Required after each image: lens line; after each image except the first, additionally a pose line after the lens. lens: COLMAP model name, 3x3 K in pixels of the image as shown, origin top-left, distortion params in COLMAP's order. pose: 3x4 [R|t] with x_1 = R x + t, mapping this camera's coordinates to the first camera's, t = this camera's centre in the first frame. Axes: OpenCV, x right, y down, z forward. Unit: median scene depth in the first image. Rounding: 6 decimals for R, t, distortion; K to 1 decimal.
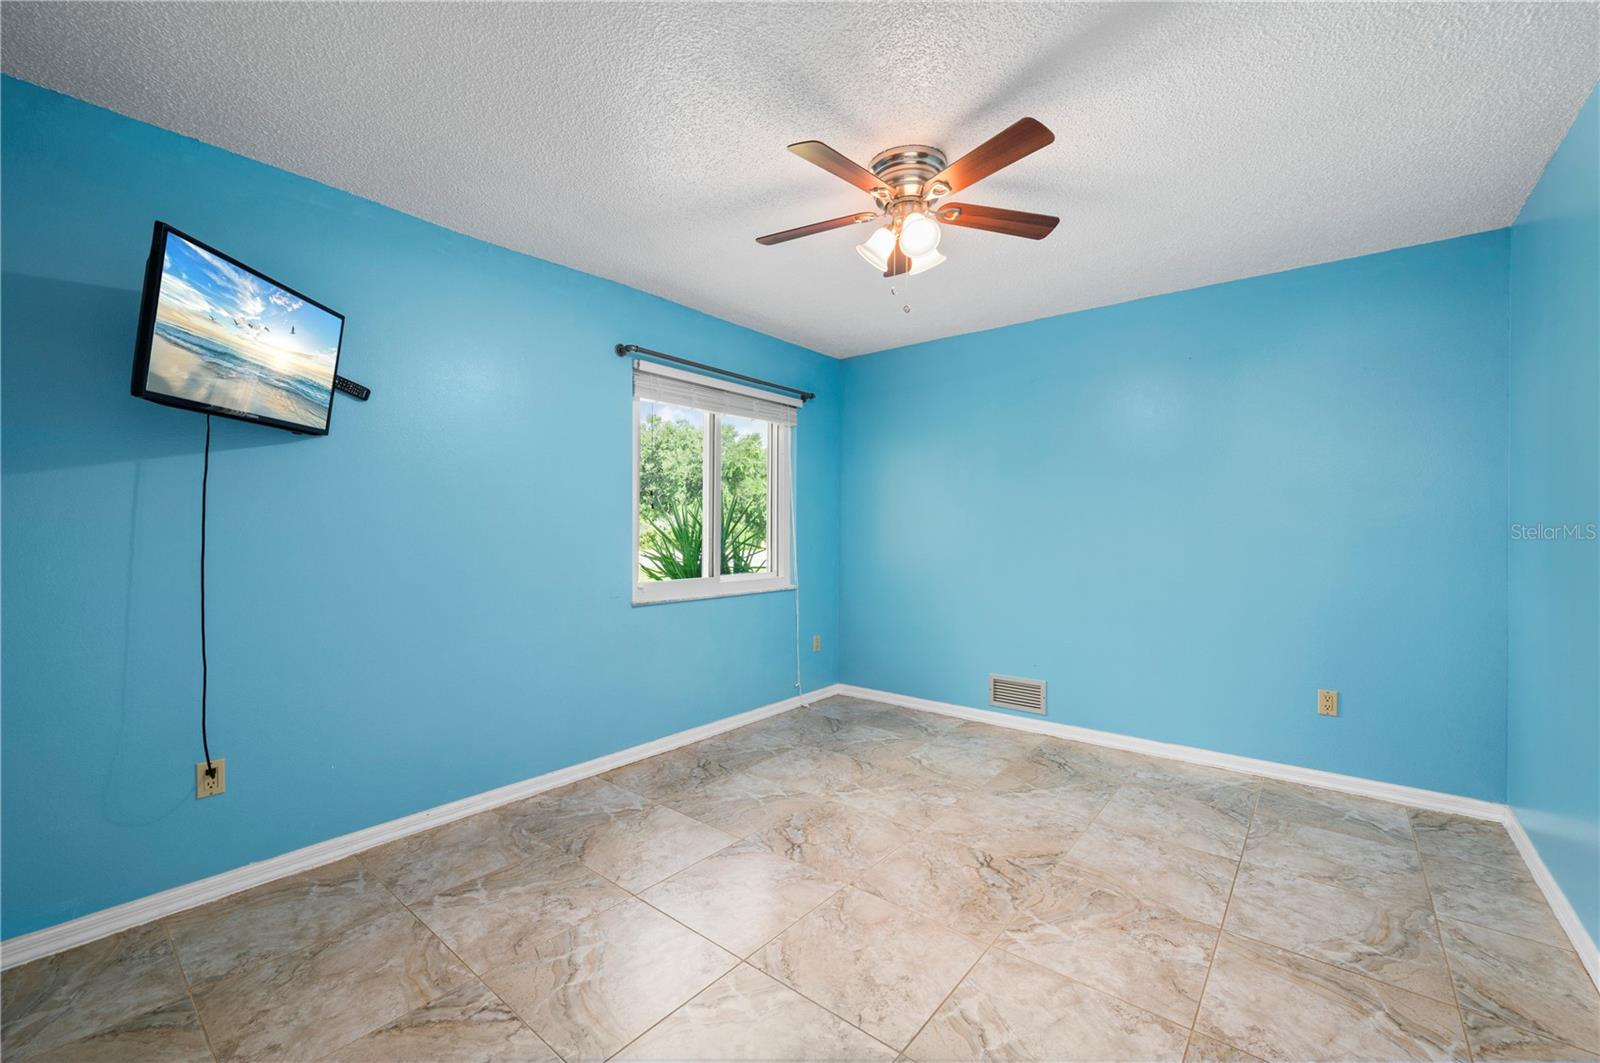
lens RADIAL K [[650.0, 0, 797.9], [0, 650.0, 541.9], [0, 0, 1]] dist [0.001538, 0.000088]
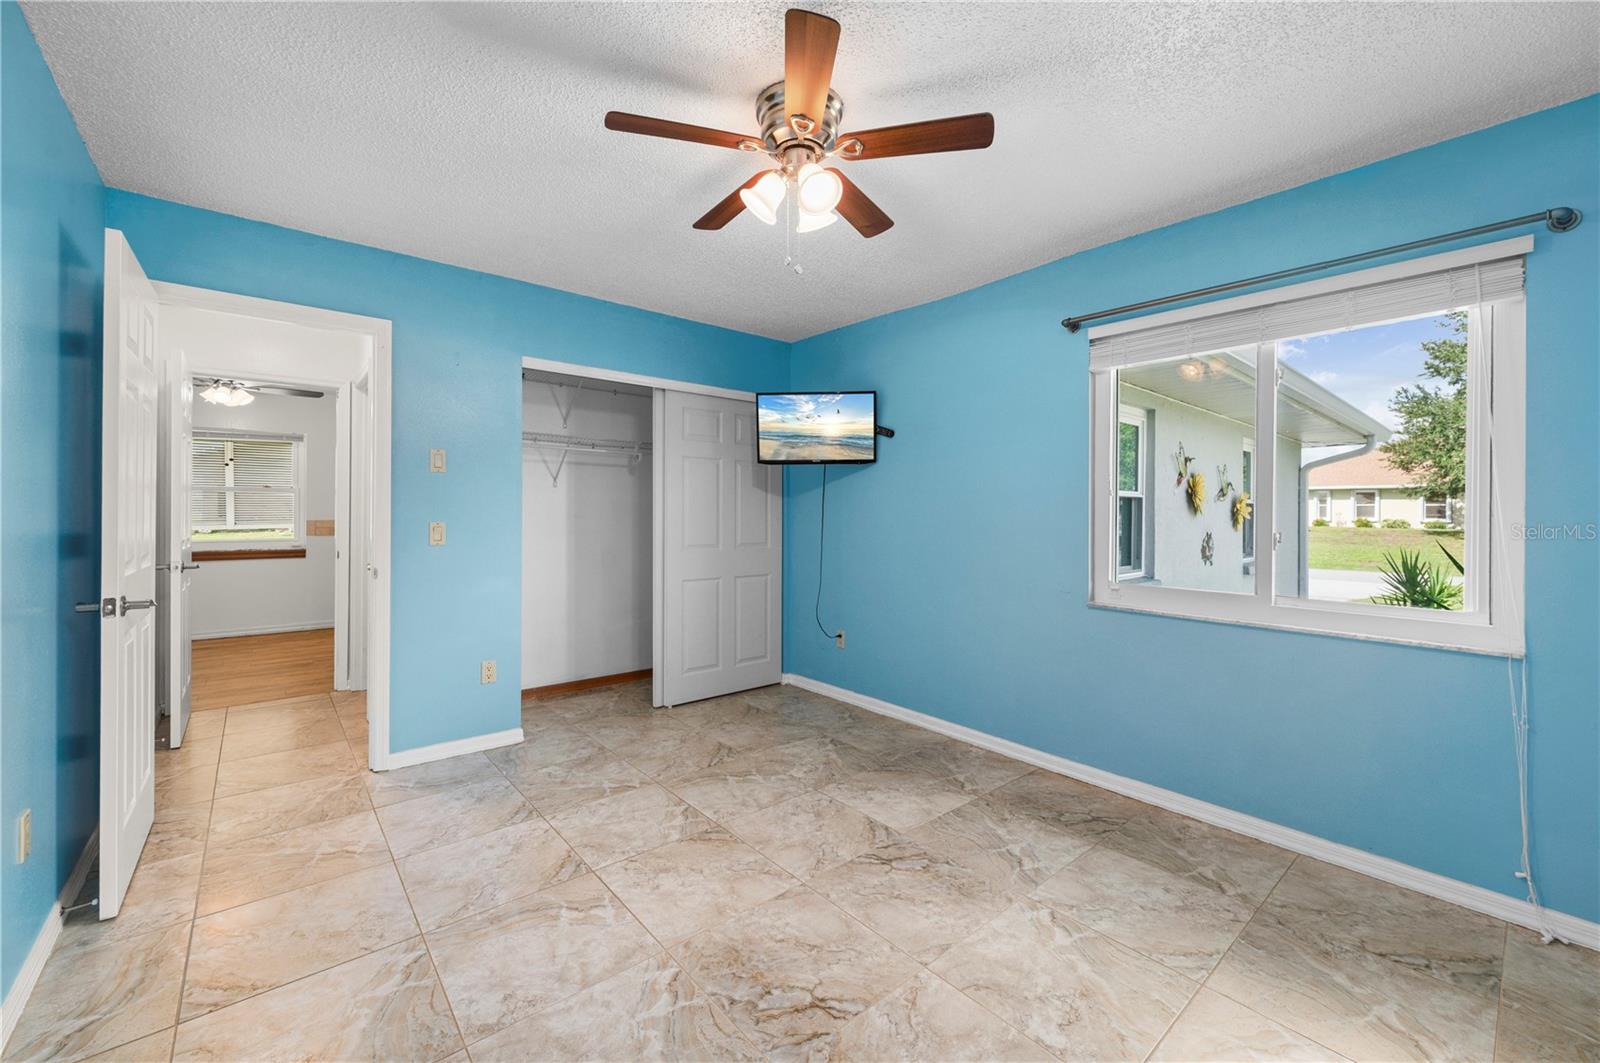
lens RADIAL K [[637.9, 0, 804.5], [0, 637.9, 521.4], [0, 0, 1]] dist [-0.000693, 0.000263]
pose [[-0.170608, 0.009002, -0.985298, 0.929589], [-0.030920, 0.999417, 0.014485, -0.025260], [0.984854, 0.032936, -0.170230, 1.053893]]
